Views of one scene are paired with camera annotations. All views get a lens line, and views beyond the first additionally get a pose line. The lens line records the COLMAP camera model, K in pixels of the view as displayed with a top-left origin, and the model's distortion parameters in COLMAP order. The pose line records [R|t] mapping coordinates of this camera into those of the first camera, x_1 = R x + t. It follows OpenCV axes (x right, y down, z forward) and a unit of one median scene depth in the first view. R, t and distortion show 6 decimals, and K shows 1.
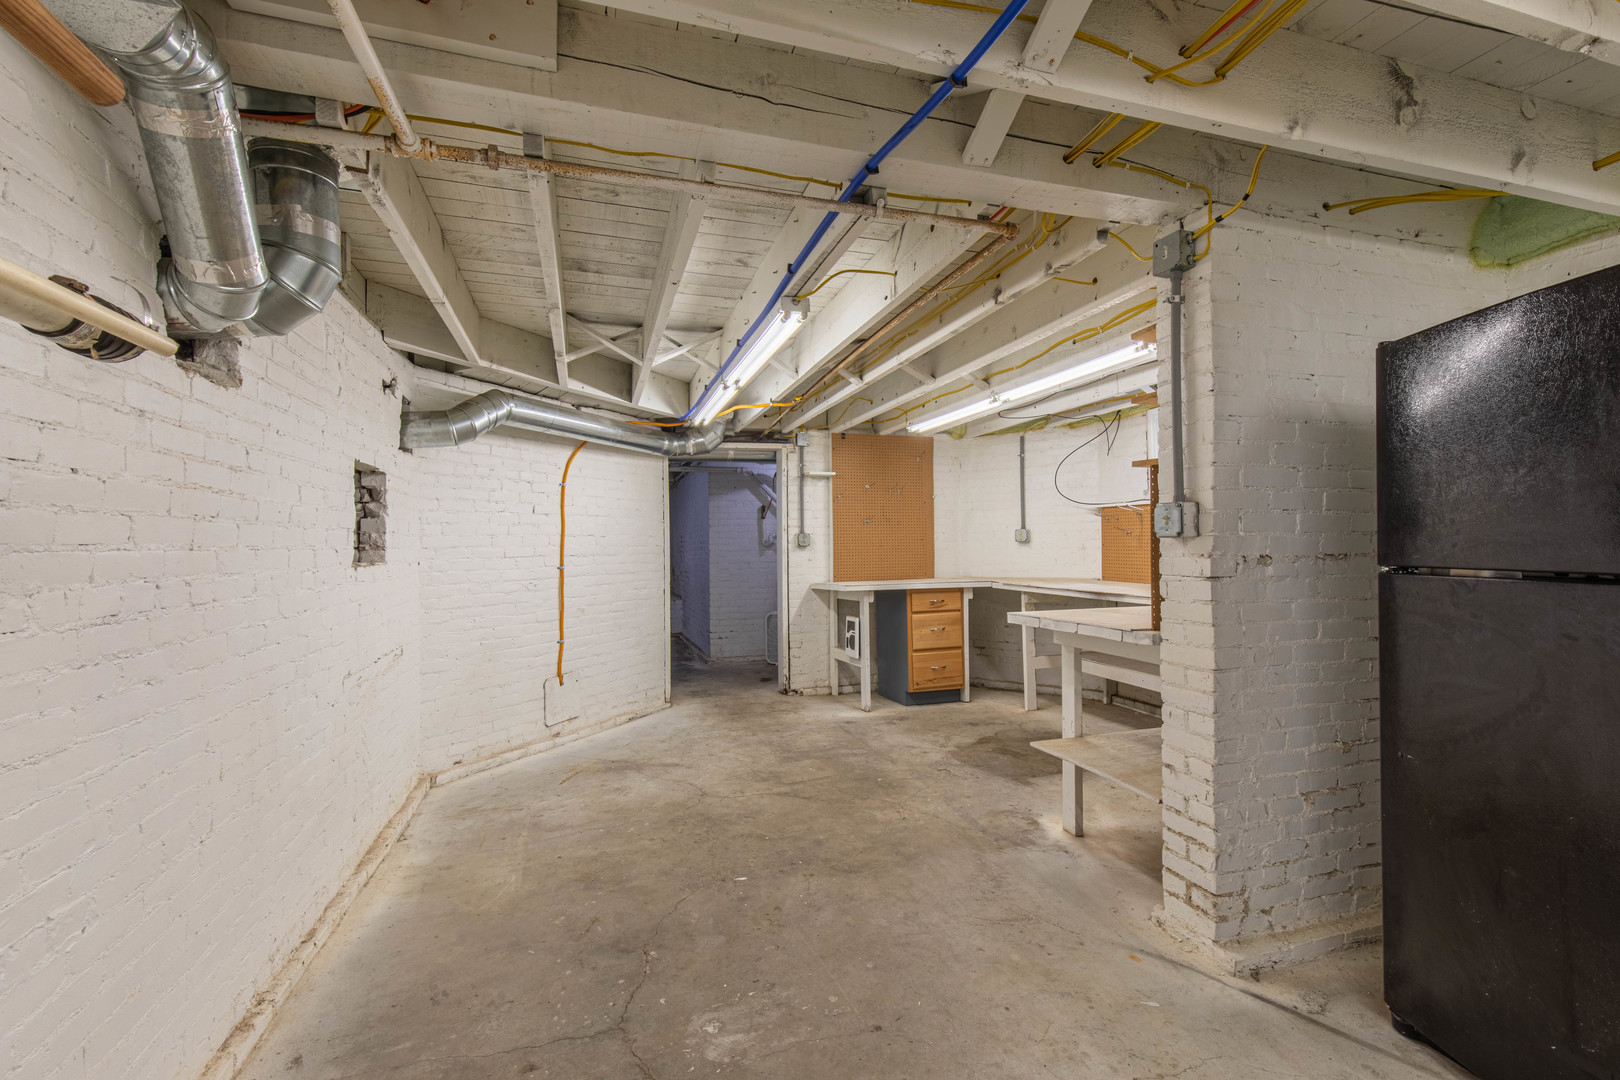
lens RADIAL K [[728.0, 0, 813.0], [0, 728.0, 535.4], [0, 0, 1]] dist [0.003344, -0.000816]
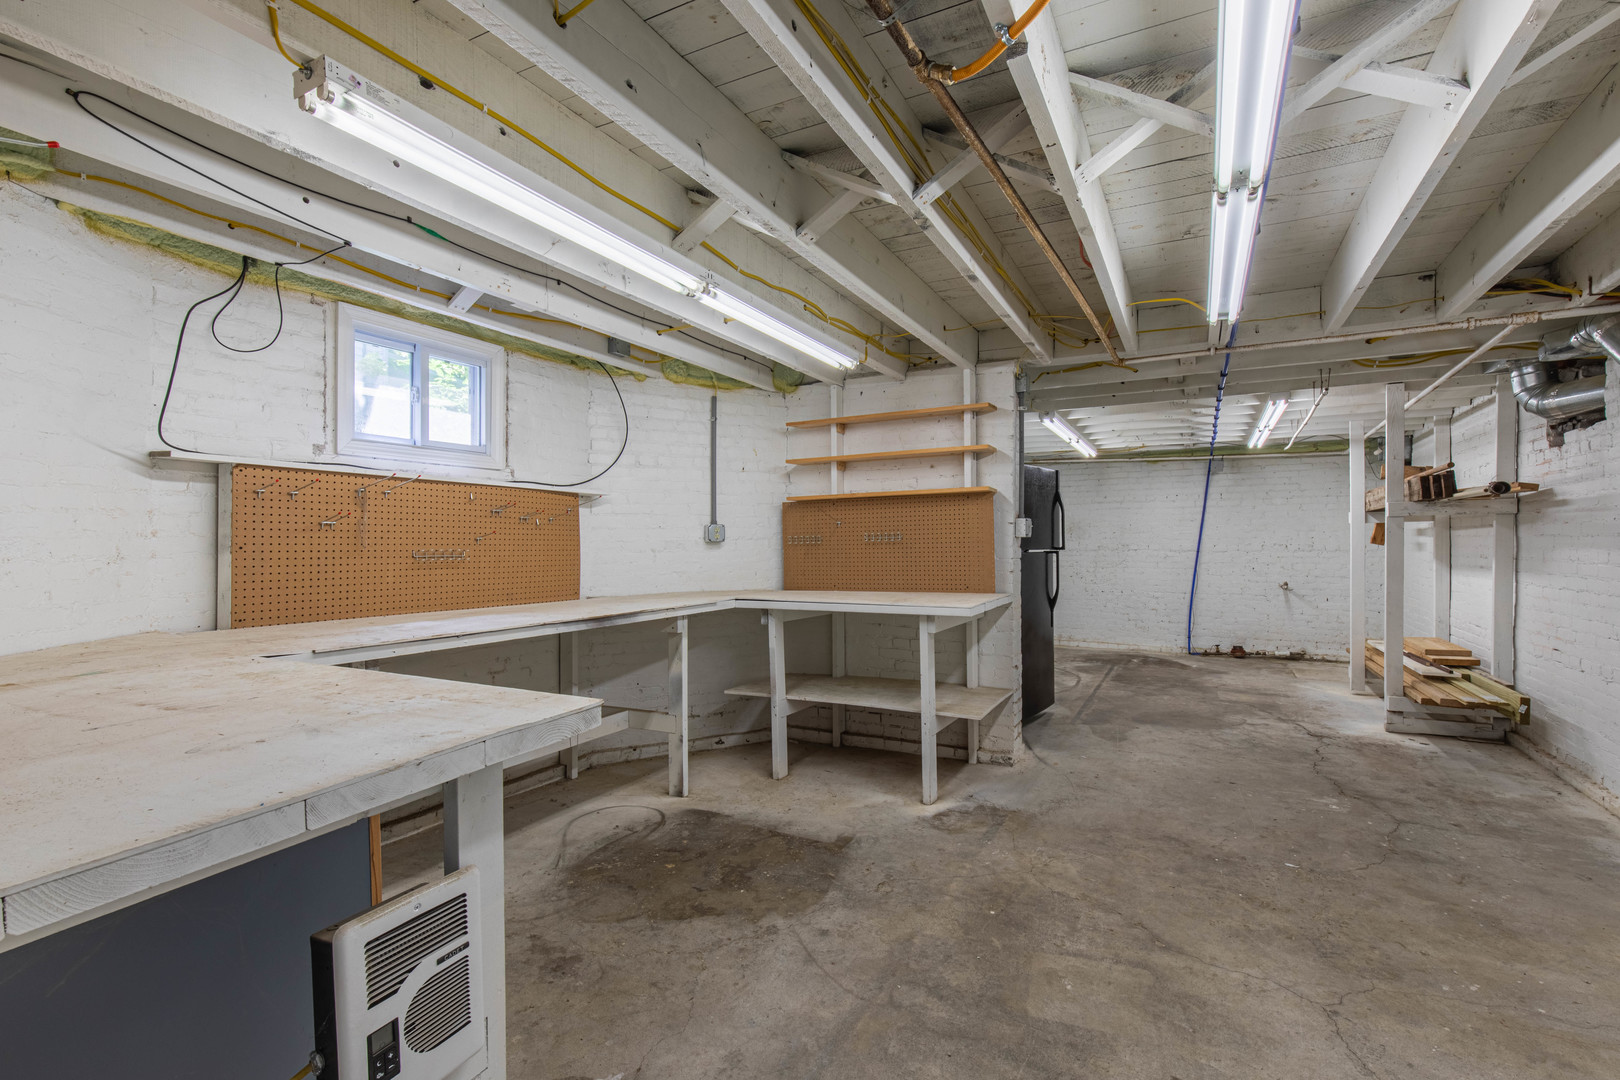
lens RADIAL K [[728.0, 0, 810.9], [0, 728.0, 553.7], [0, 0, 1]] dist [0.003344, -0.000816]
pose [[-0.707702, 0.002482, 0.706507, -0.266157], [0.002800, 0.999996, -0.000708, 0.025685], [-0.706506, 0.001477, -0.707706, 1.695834]]
